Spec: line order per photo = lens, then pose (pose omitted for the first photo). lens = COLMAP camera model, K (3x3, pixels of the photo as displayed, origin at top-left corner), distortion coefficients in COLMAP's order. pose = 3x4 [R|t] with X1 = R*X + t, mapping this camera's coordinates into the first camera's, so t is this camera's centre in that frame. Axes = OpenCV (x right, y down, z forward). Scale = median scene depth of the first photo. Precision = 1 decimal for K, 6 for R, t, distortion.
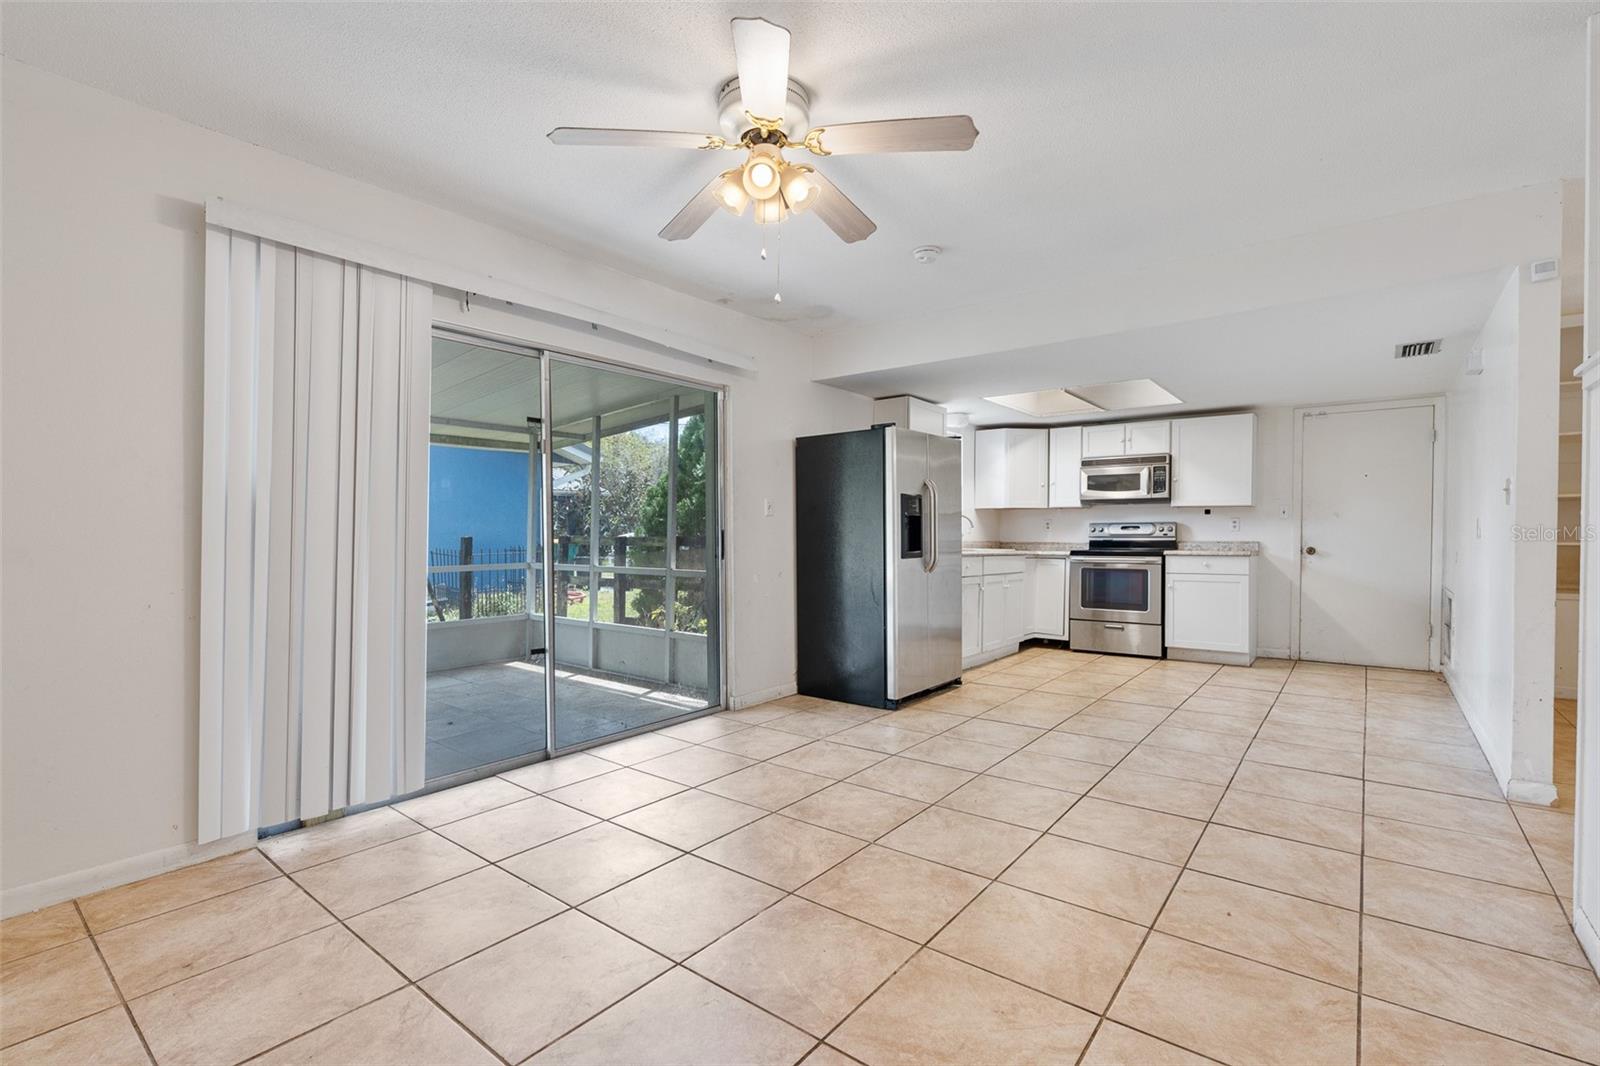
lens RADIAL K [[724.6, 0, 779.7], [0, 724.6, 543.1], [0, 0, 1]] dist [-0.011717, 0.005025]
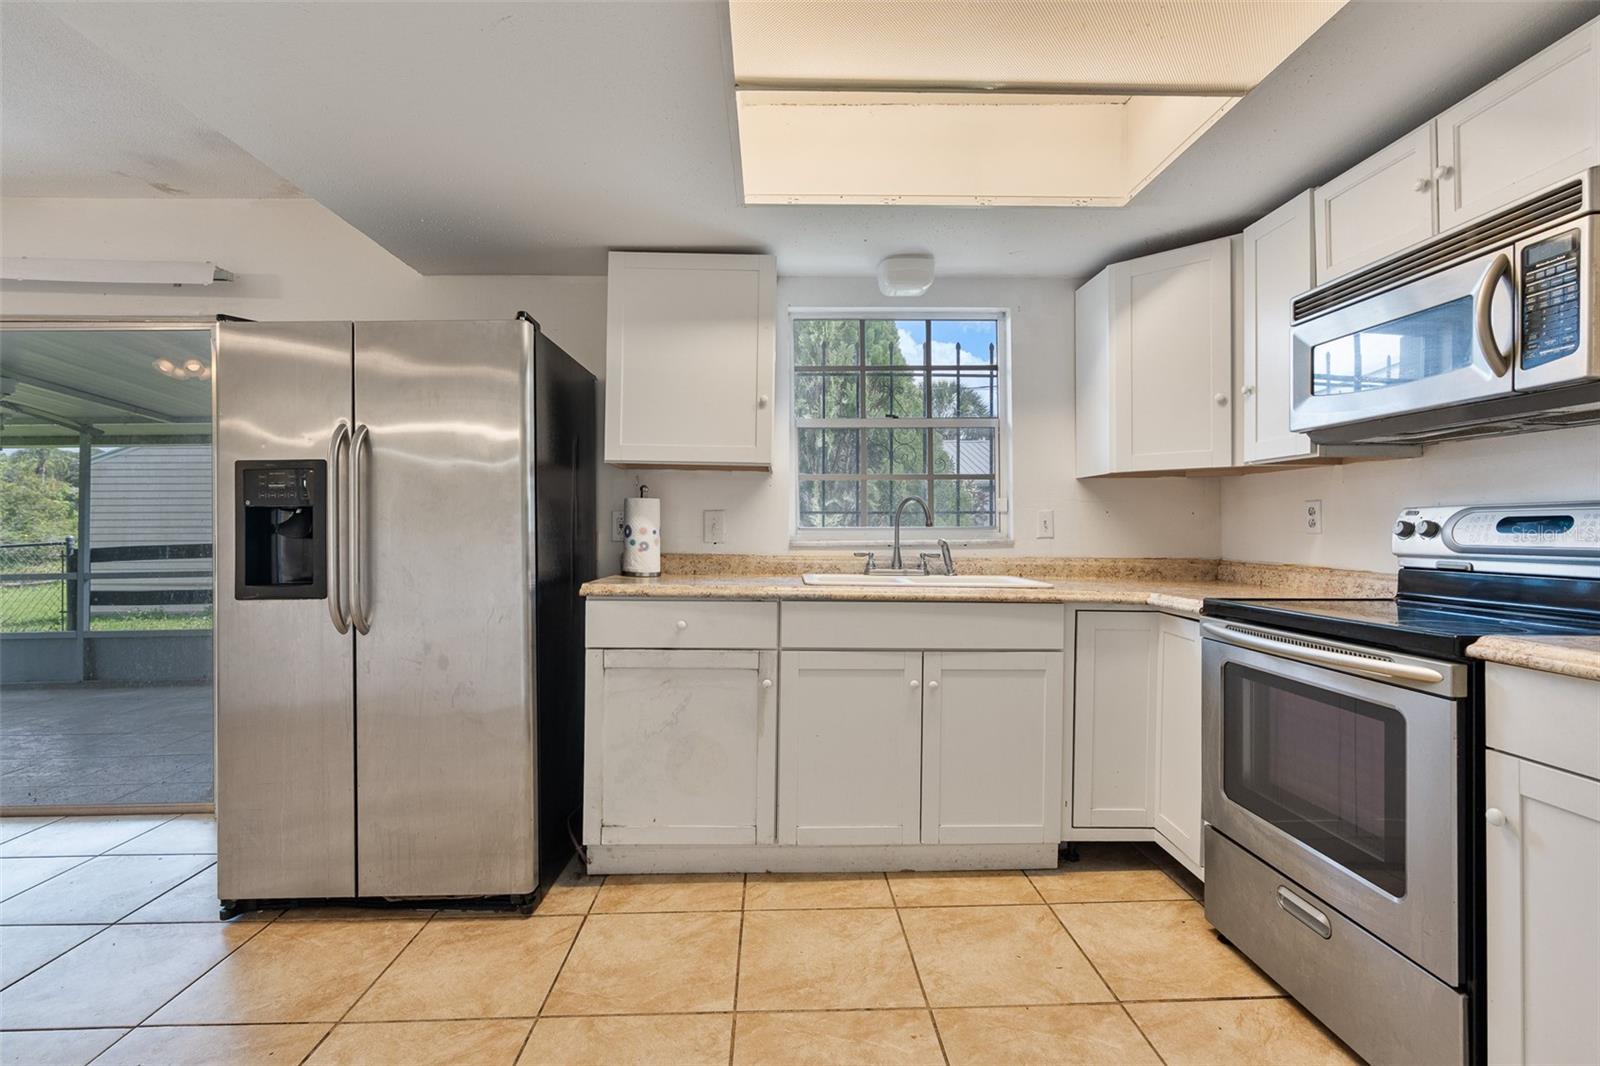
lens RADIAL K [[724.6, 0, 797.7], [0, 724.6, 524.6], [0, 0, 1]] dist [-0.011717, 0.005025]
pose [[0.655570, -0.005835, -0.755112, 0.664067], [-0.007725, 0.999866, -0.014433, -0.020015], [0.755095, 0.015295, 0.655437, 0.850173]]
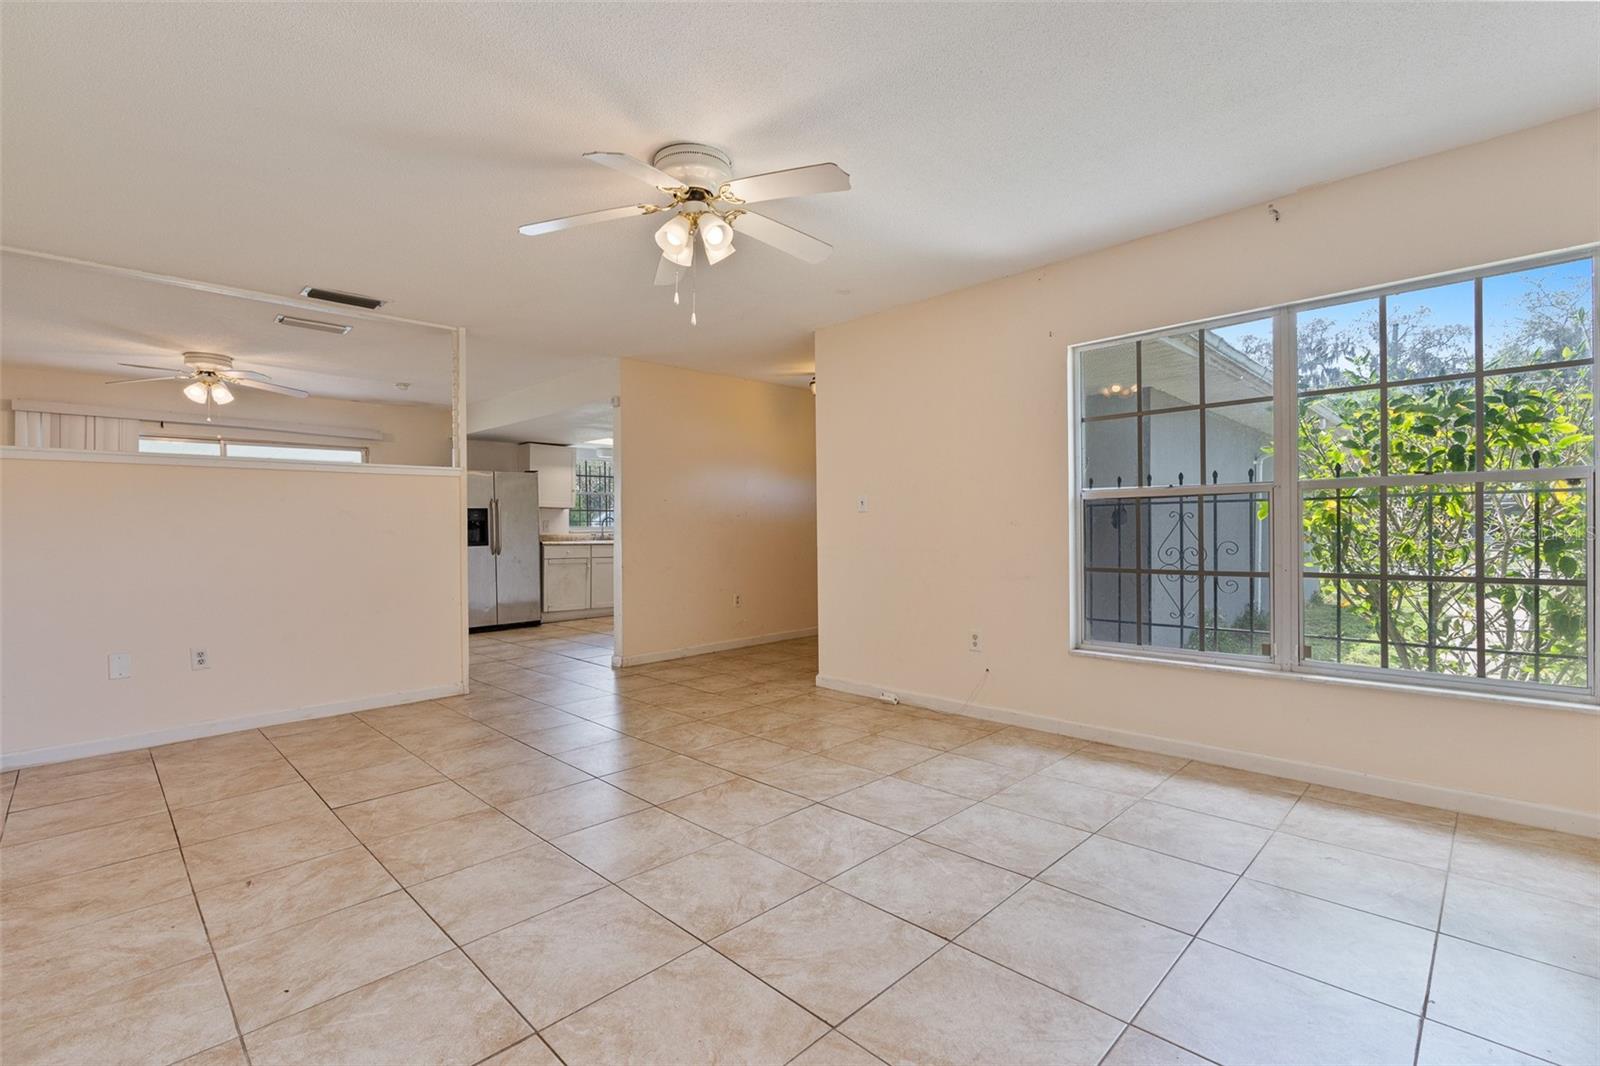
lens RADIAL K [[724.6, 0, 794.3], [0, 724.6, 529.9], [0, 0, 1]] dist [-0.011717, 0.005025]
pose [[0.994095, -0.007522, -0.108248, 0.988081], [0.006328, 0.999915, -0.011370, 0.006693], [0.108324, 0.010617, 0.994059, -0.530896]]
